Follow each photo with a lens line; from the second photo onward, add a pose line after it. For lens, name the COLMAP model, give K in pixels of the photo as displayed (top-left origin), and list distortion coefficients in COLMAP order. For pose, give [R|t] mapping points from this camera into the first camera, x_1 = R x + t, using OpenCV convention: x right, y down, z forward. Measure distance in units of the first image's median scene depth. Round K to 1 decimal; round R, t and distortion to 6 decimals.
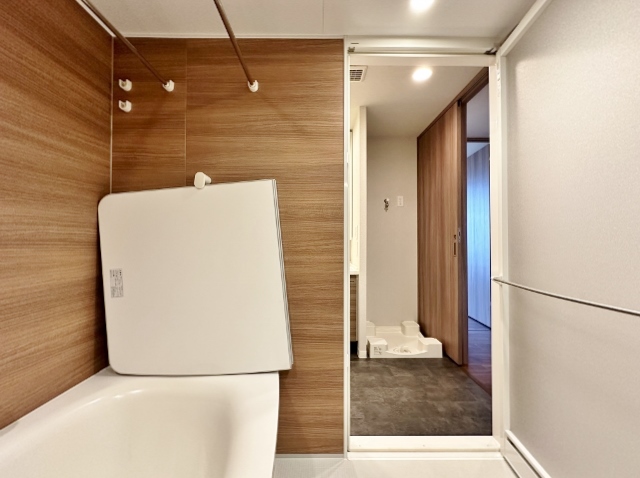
lens RADIAL K [[252.9, 0, 320.0], [0, 252.9, 239.0], [0, 0, 1]] dist [0.001652, 0.000260]
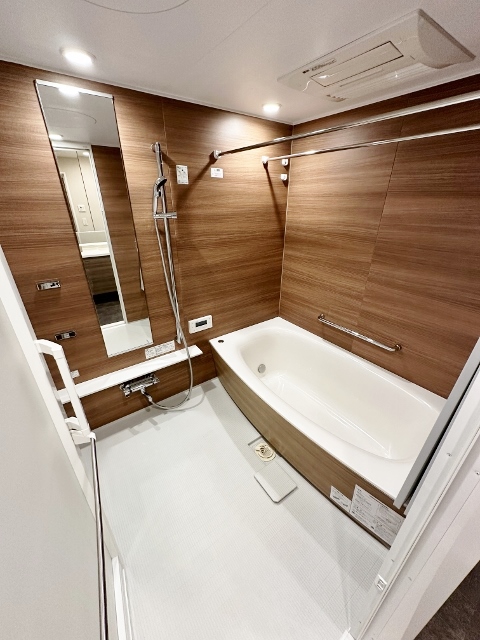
lens RADIAL K [[252.9, 0, 240.0], [0, 252.9, 320.0], [0, 0, 1]] dist [0.001652, 0.000260]
pose [[-0.820026, 0.246091, -0.516718, 0.800512], [0.003676, 0.905083, 0.425219, -0.566257], [0.572315, 0.346791, -0.743096, 1.509387]]
